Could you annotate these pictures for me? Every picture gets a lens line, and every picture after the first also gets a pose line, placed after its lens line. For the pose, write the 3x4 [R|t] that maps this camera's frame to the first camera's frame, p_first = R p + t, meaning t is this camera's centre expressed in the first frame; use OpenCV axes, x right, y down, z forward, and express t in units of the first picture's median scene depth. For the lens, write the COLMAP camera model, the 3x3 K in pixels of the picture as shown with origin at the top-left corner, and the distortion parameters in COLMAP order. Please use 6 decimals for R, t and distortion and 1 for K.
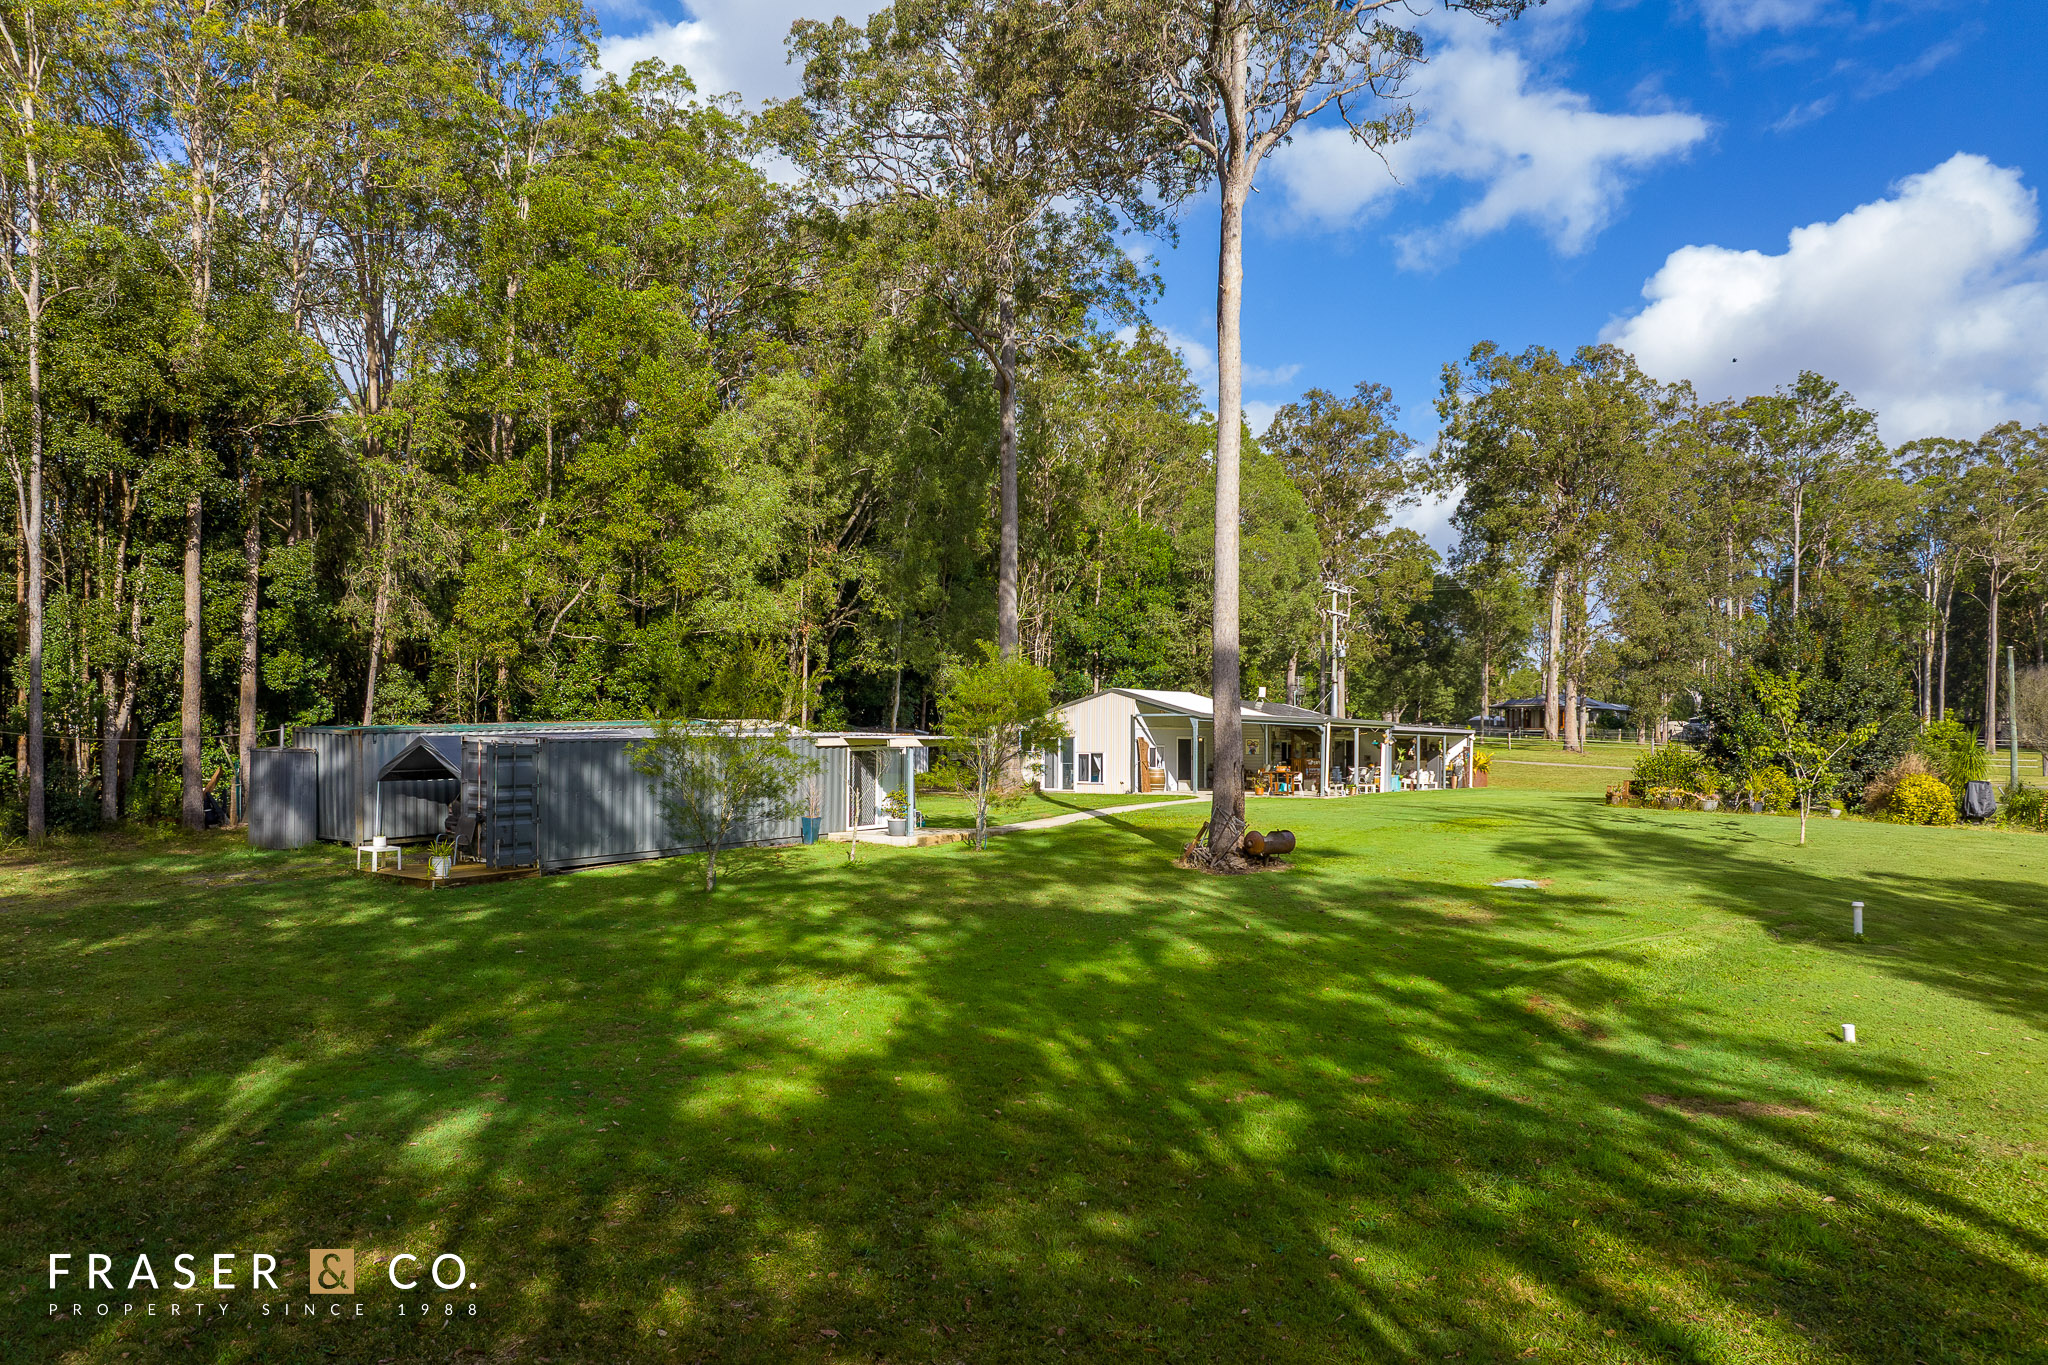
lens RADIAL K [[1404.0, 0, 1024.0], [0, 1404.0, 682.5], [0, 0, 1]] dist [-0.083148, 0.055749]
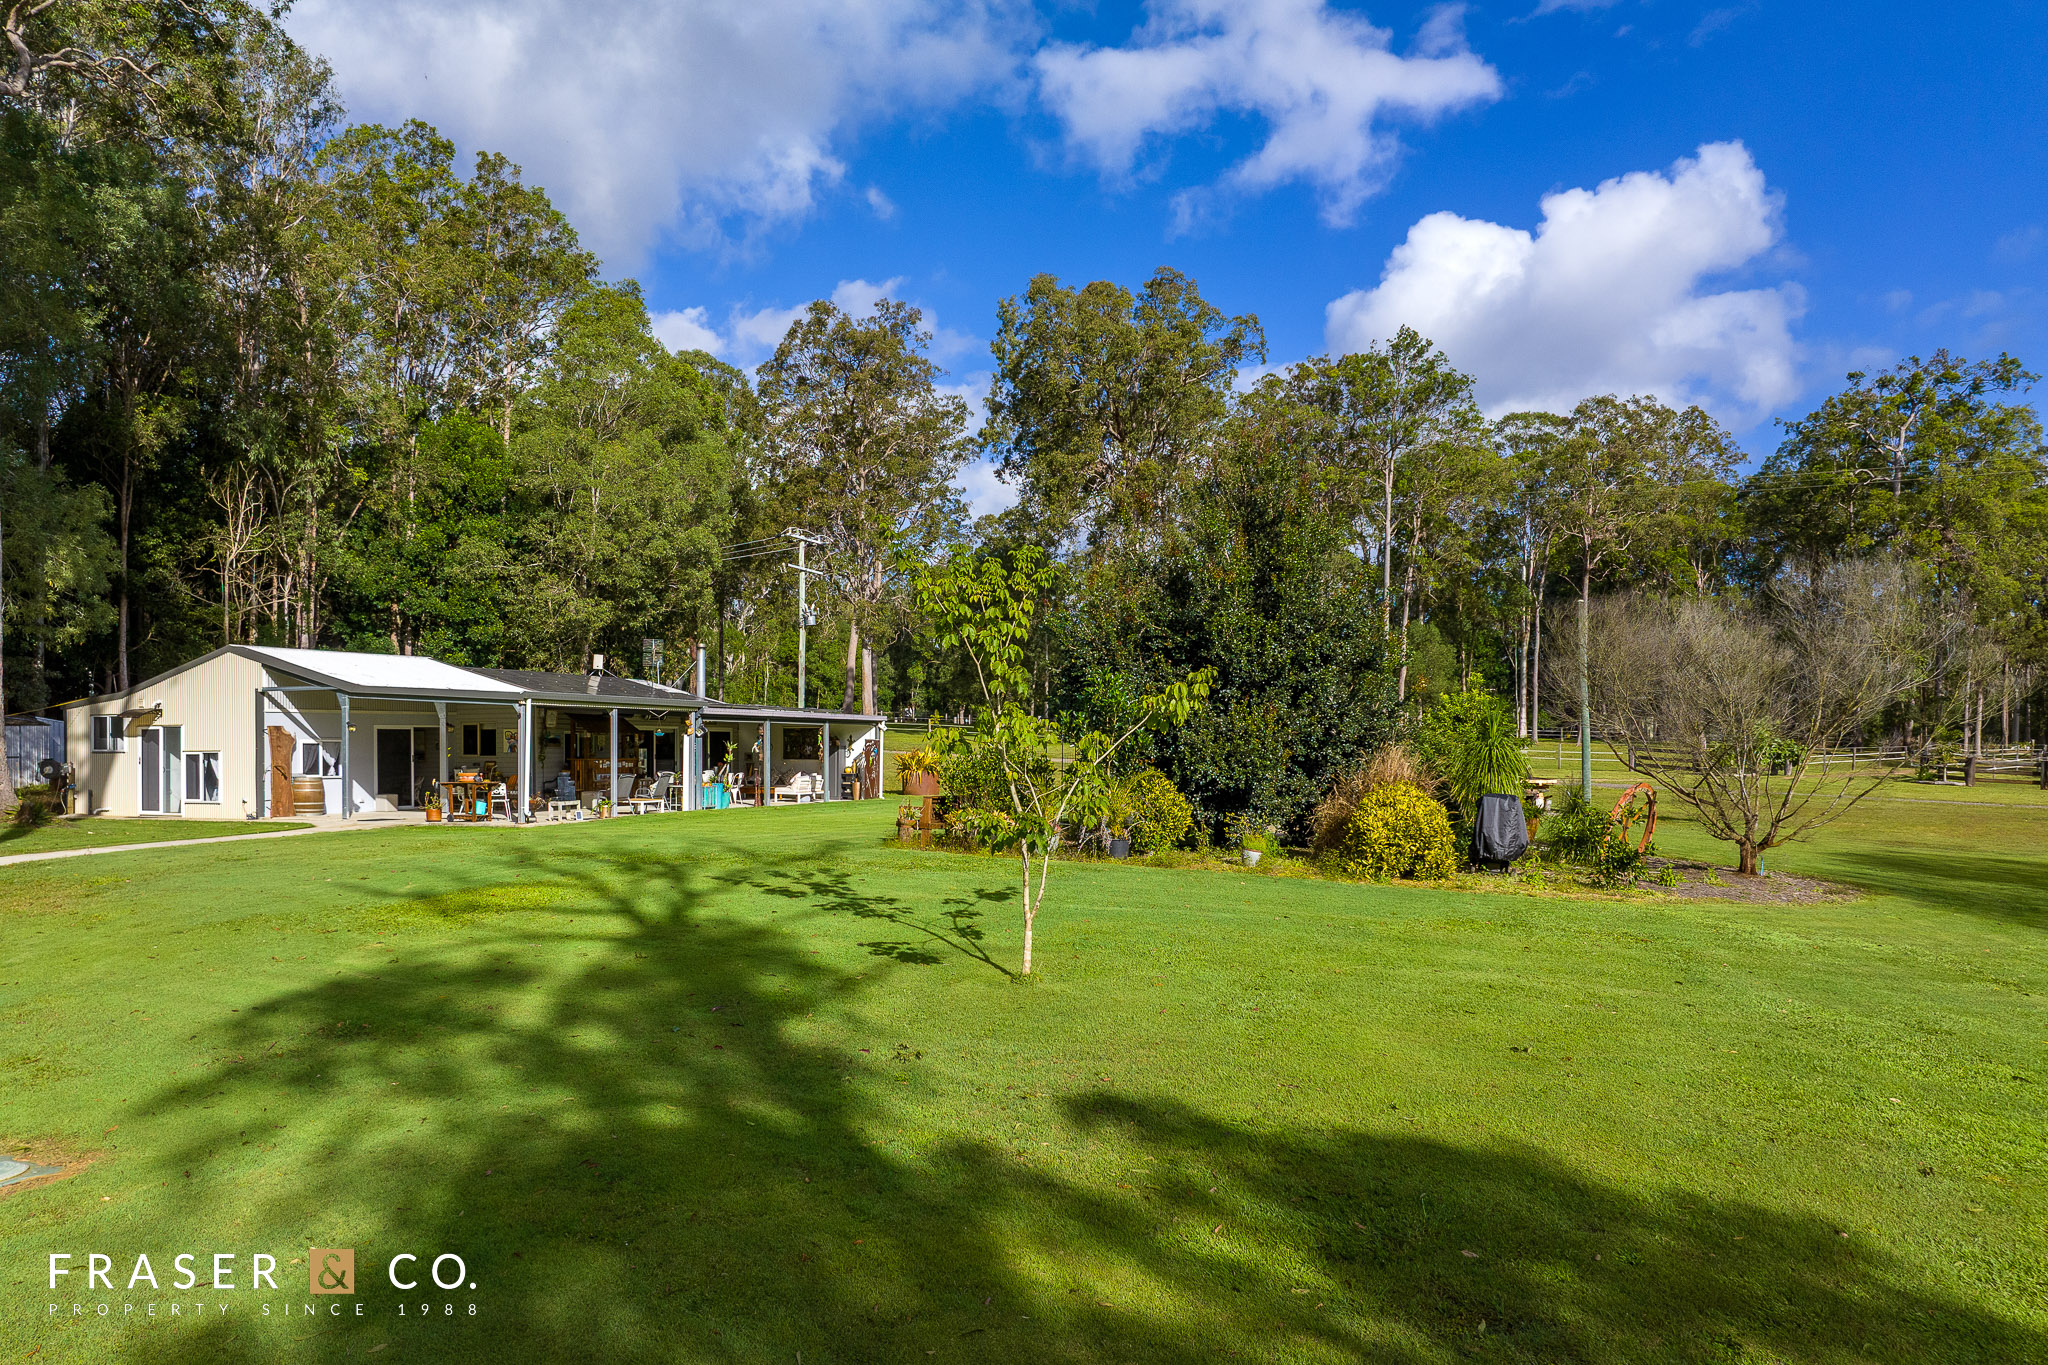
lens RADIAL K [[1410.4, 0, 1024.0], [0, 1410.4, 682.5], [0, 0, 1]] dist [0.000568, -0.000119]
pose [[0.973441, 0.003420, 0.228912, 0.229190], [-0.003874, 0.999991, 0.001535, 0.015973], [-0.228905, -0.002381, 0.973446, 0.293614]]
